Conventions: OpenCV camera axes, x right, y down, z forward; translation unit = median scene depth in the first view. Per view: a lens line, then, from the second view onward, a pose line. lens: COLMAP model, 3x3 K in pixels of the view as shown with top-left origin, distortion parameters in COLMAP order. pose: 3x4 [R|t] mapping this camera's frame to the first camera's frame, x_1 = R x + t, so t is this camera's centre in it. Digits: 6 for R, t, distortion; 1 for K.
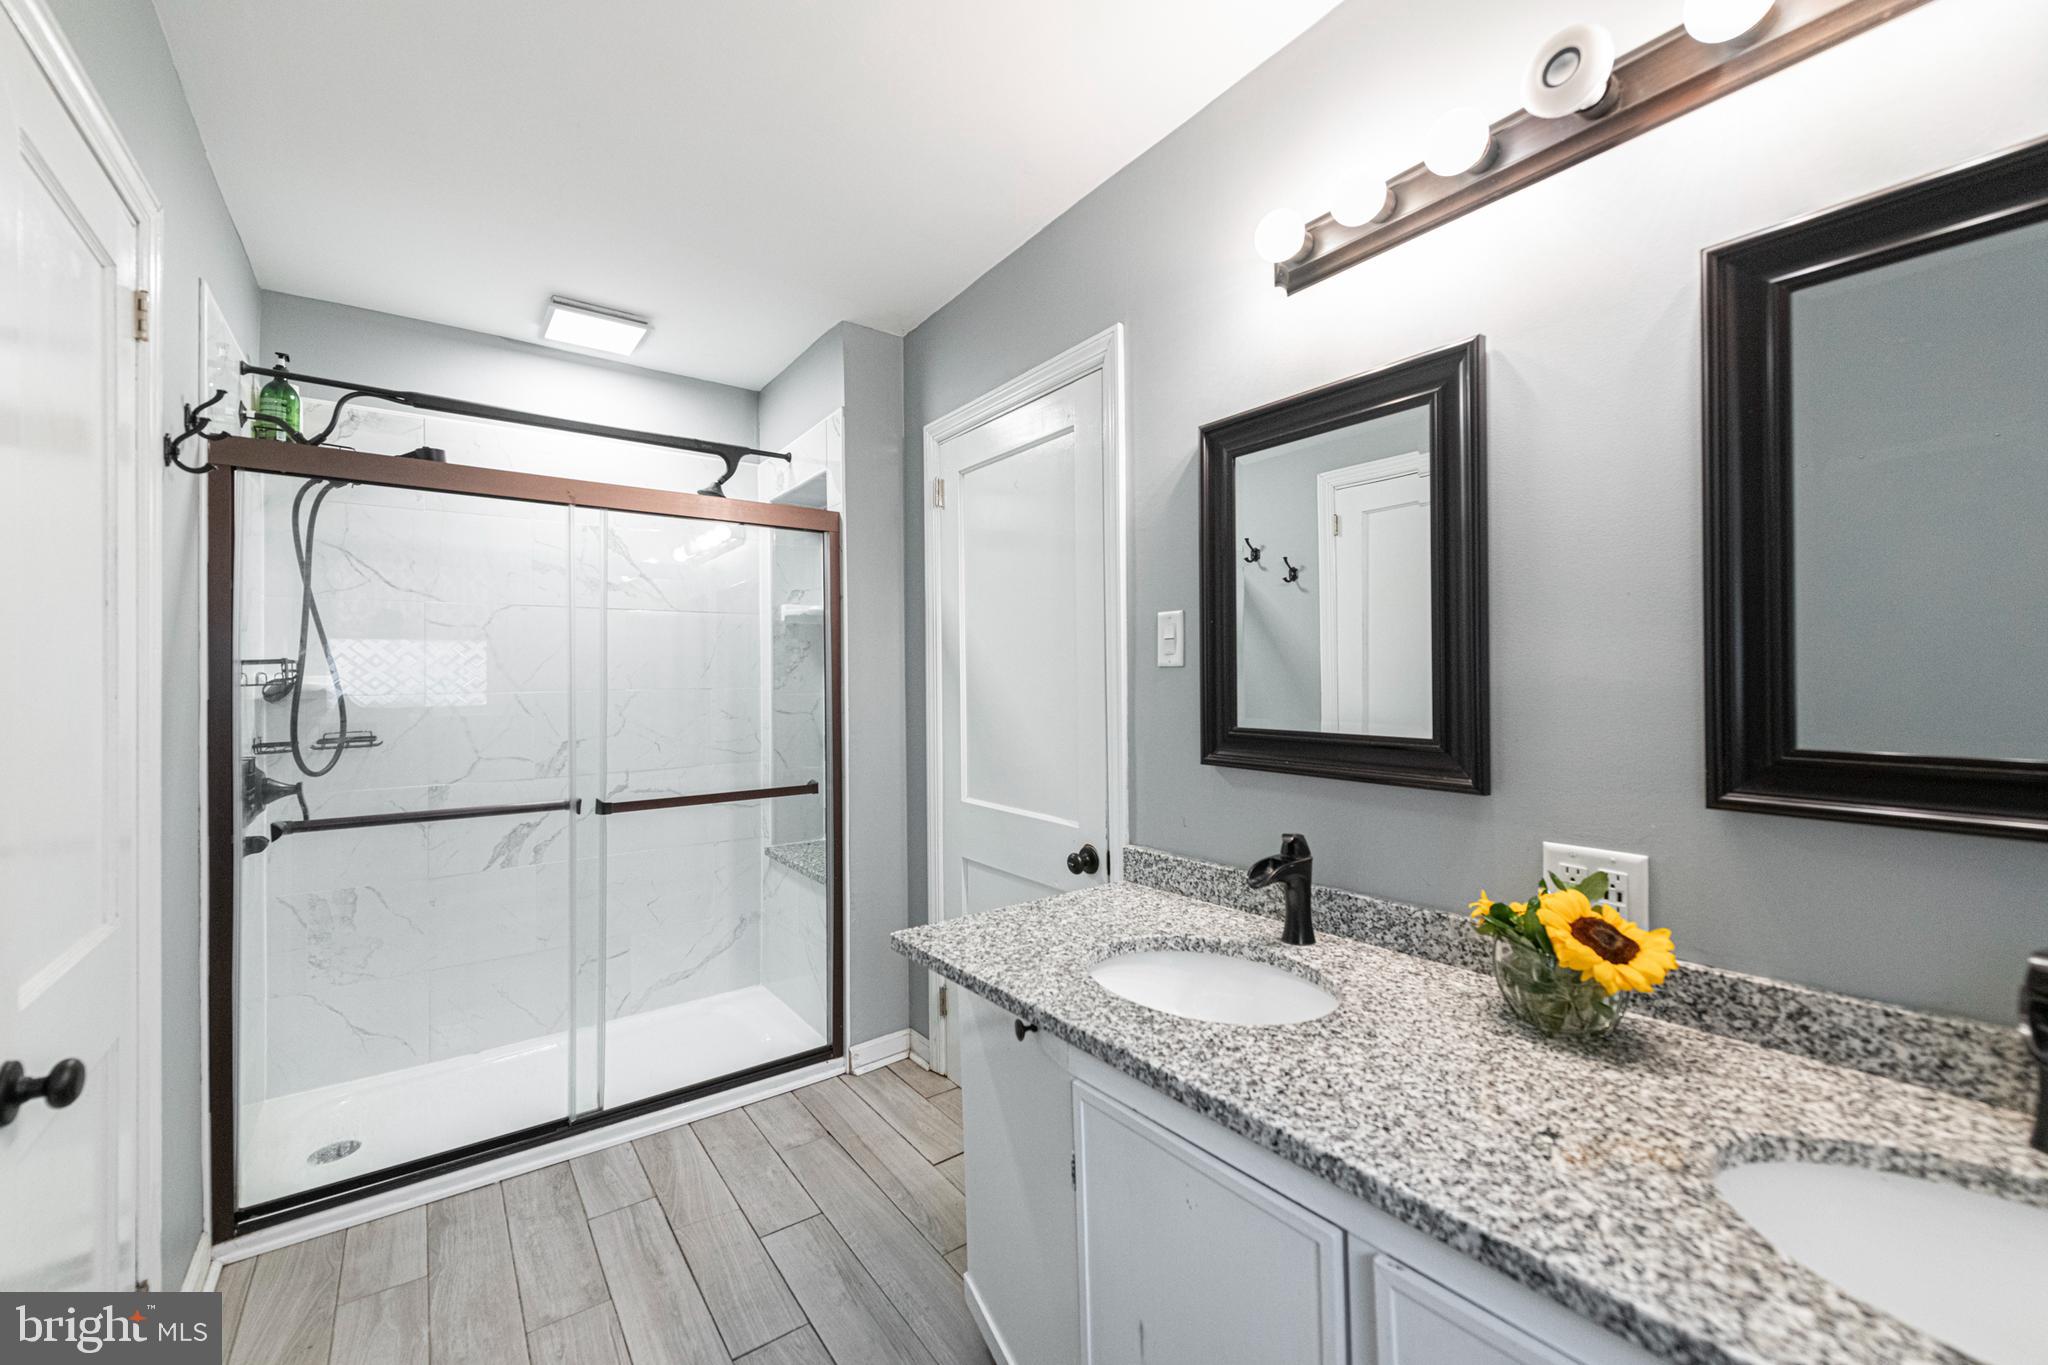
lens RADIAL K [[815.6, 0, 1013.2], [0, 815.6, 662.0], [0, 0, 1]] dist [0.017345, -0.007343]
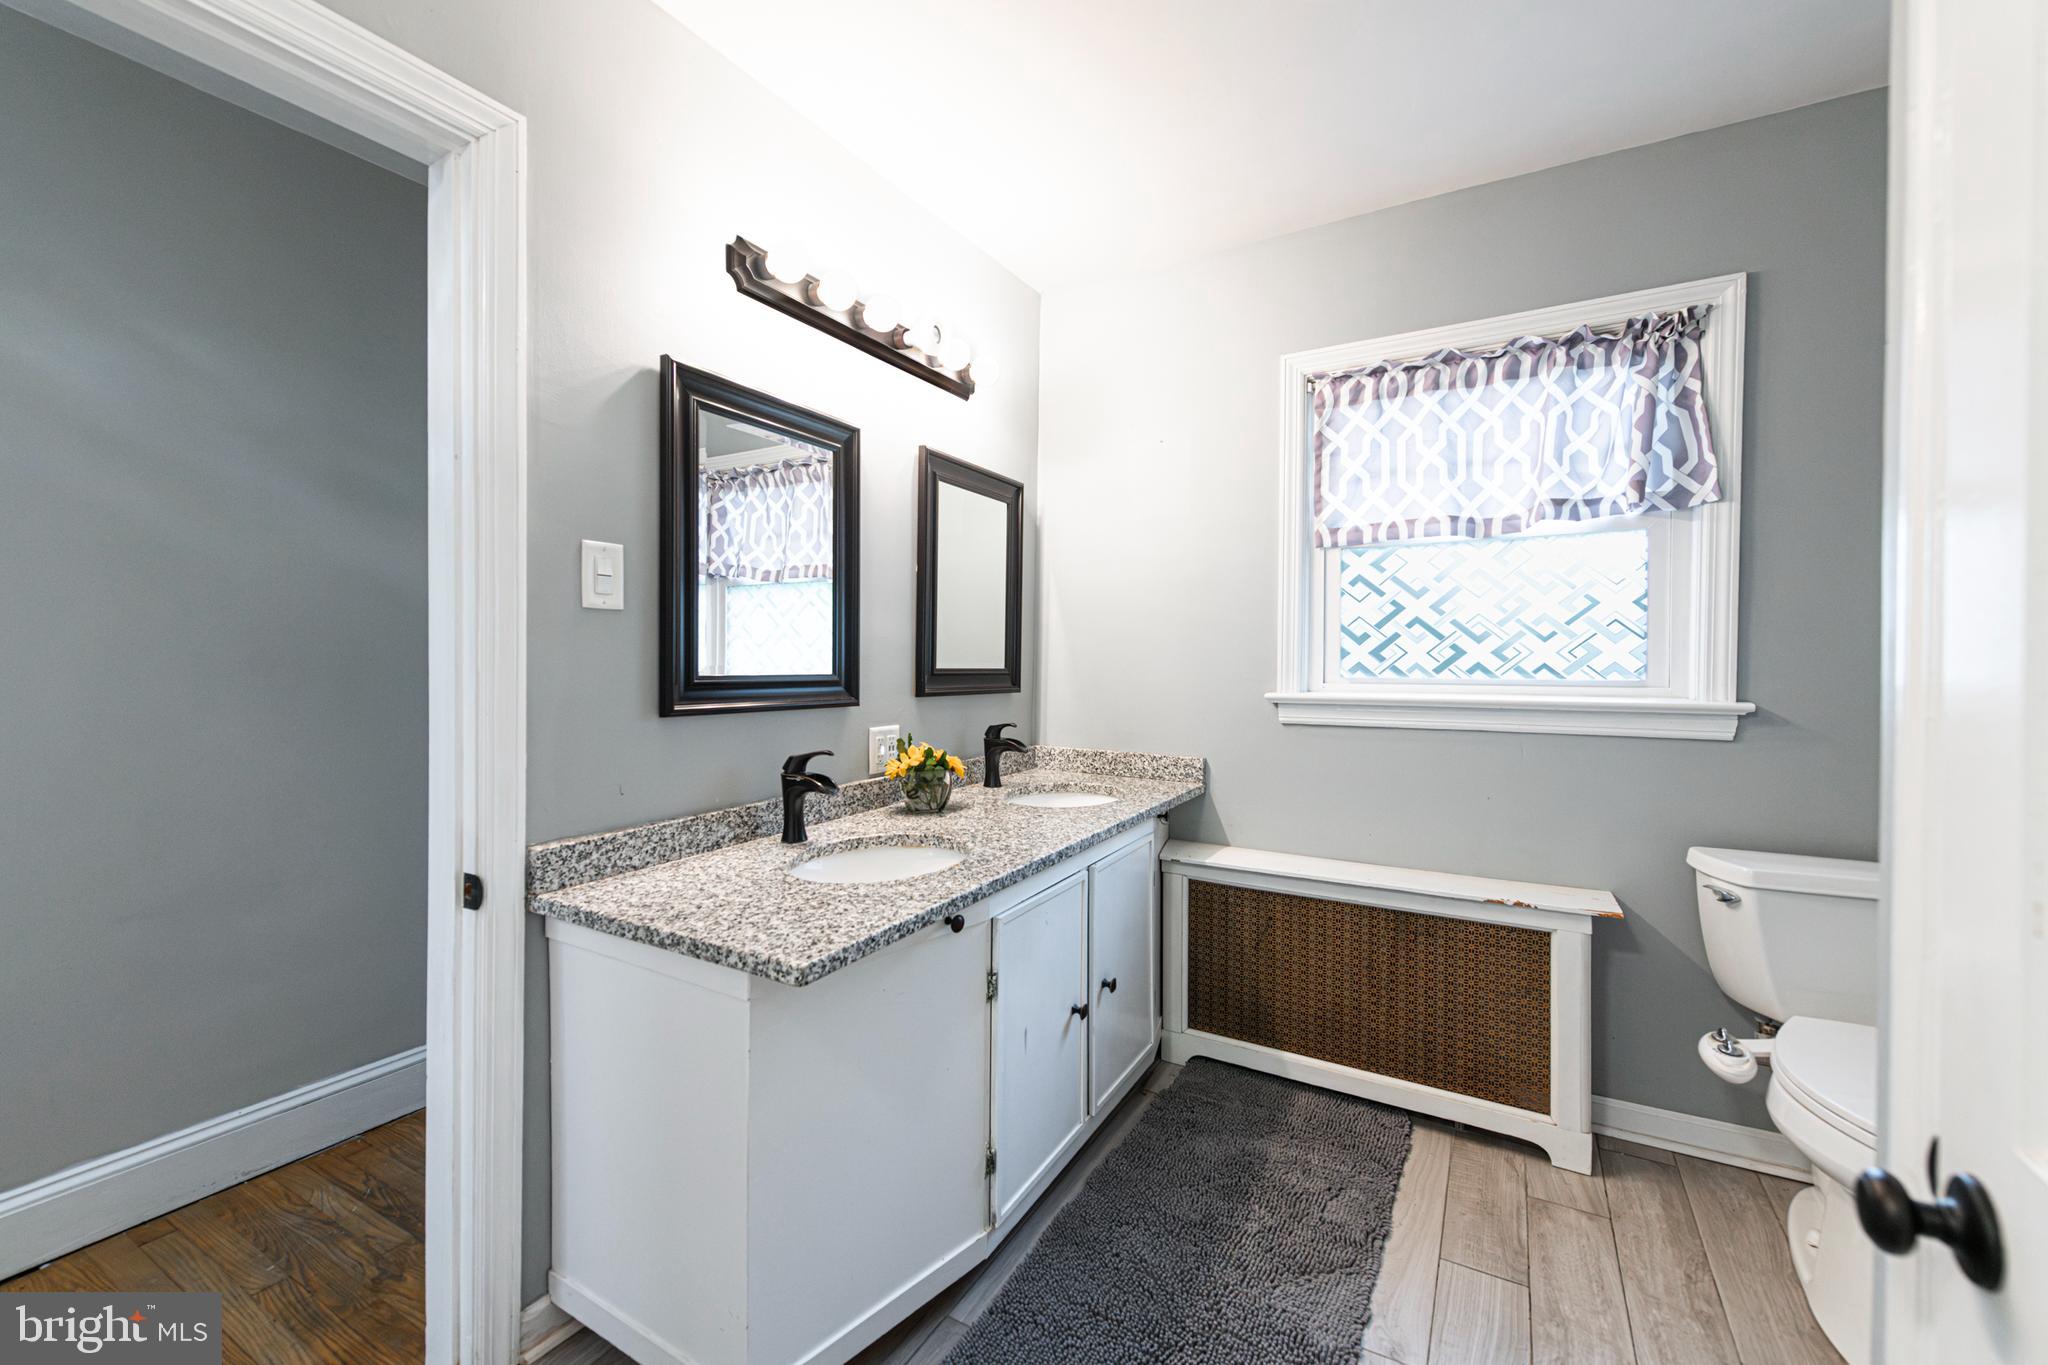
lens RADIAL K [[815.6, 0, 1013.2], [0, 815.6, 662.0], [0, 0, 1]] dist [0.017345, -0.007343]
pose [[-0.396277, 0.007435, 0.918101, -0.998713], [-0.019533, 0.999673, -0.016527, 0.088505], [-0.917923, -0.024483, -0.396002, 1.280620]]
